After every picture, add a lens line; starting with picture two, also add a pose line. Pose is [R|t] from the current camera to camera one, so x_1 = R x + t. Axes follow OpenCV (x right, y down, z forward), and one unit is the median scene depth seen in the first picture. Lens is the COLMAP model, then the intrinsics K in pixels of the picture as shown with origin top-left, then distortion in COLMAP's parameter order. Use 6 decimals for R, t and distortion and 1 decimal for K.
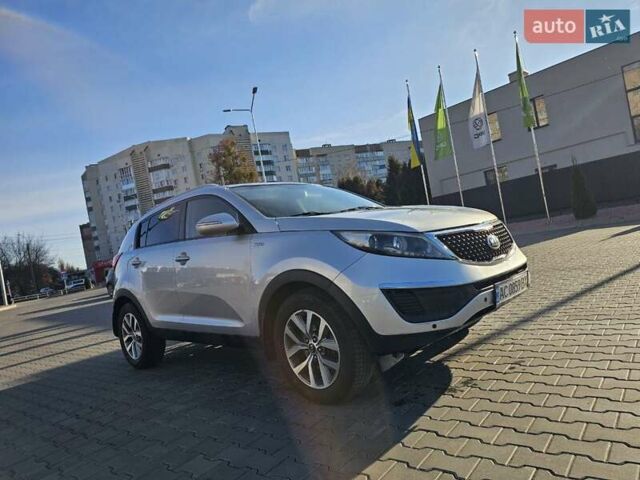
lens RADIAL K [[462.6, 0, 320.0], [0, 462.6, 240.0], [0, 0, 1]] dist [0.004266, 0.003499]
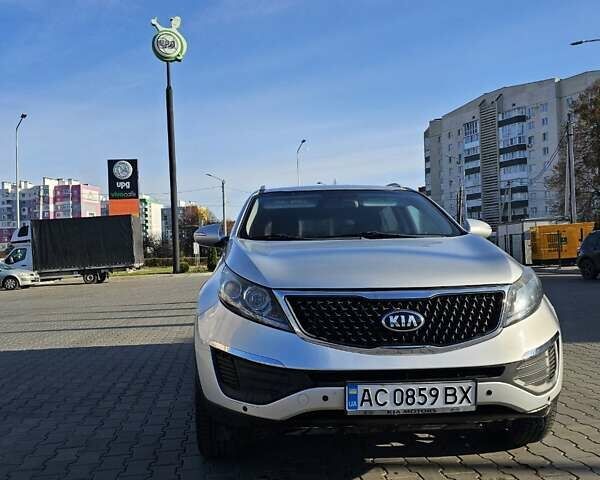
lens RADIAL K [[573.5, 0, 300.0], [0, 573.5, 240.0], [0, 0, 1]] dist [0.070553, -0.033240]
pose [[0.699143, 0.131568, -0.702773, 0.123596], [-0.083416, 0.991221, 0.102585, -0.026926], [0.710100, -0.013099, 0.703979, 0.046651]]
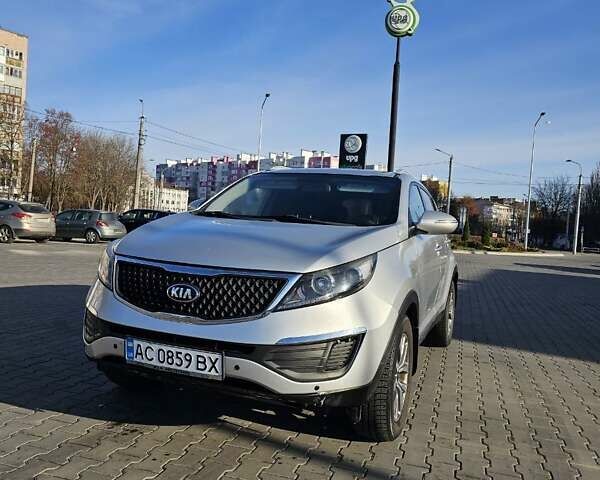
lens RADIAL K [[573.5, 0, 300.0], [0, 573.5, 240.0], [0, 0, 1]] dist [0.070553, -0.033240]
pose [[0.287846, 0.213877, -0.933489, 0.192085], [-0.099993, 0.976127, 0.192813, -0.041695], [0.952442, 0.037842, 0.302360, 0.133716]]
